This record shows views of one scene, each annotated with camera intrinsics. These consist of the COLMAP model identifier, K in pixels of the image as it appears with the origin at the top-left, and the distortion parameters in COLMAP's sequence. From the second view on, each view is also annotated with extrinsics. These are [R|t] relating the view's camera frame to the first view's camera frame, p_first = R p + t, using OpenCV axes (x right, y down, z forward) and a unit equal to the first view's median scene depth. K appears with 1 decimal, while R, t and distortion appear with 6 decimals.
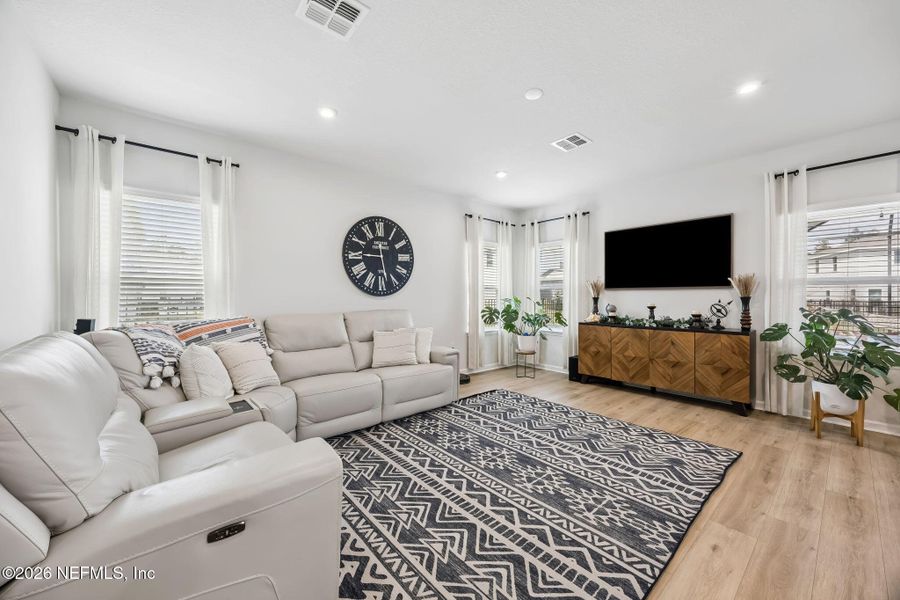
lens RADIAL K [[342.5, 0, 448.7], [0, 342.5, 302.9], [0, 0, 1]] dist [-0.002286, -0.000195]
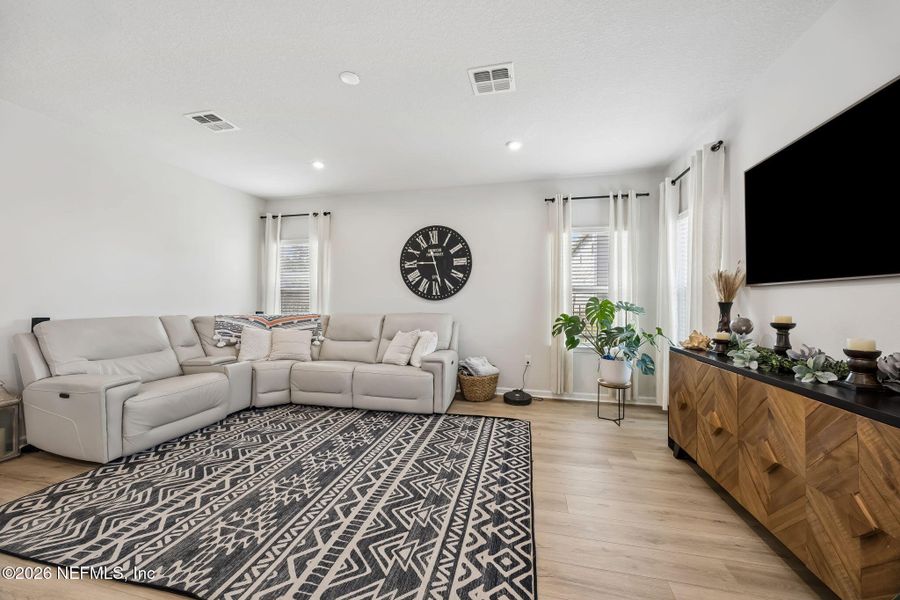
lens RADIAL K [[342.5, 0, 448.7], [0, 342.5, 302.9], [0, 0, 1]] dist [-0.002286, -0.000195]
pose [[0.592516, 0.004553, -0.805546, 0.754744], [-0.016667, 0.999839, -0.006608, -0.005934], [0.805386, 0.017342, 0.592497, 0.450665]]
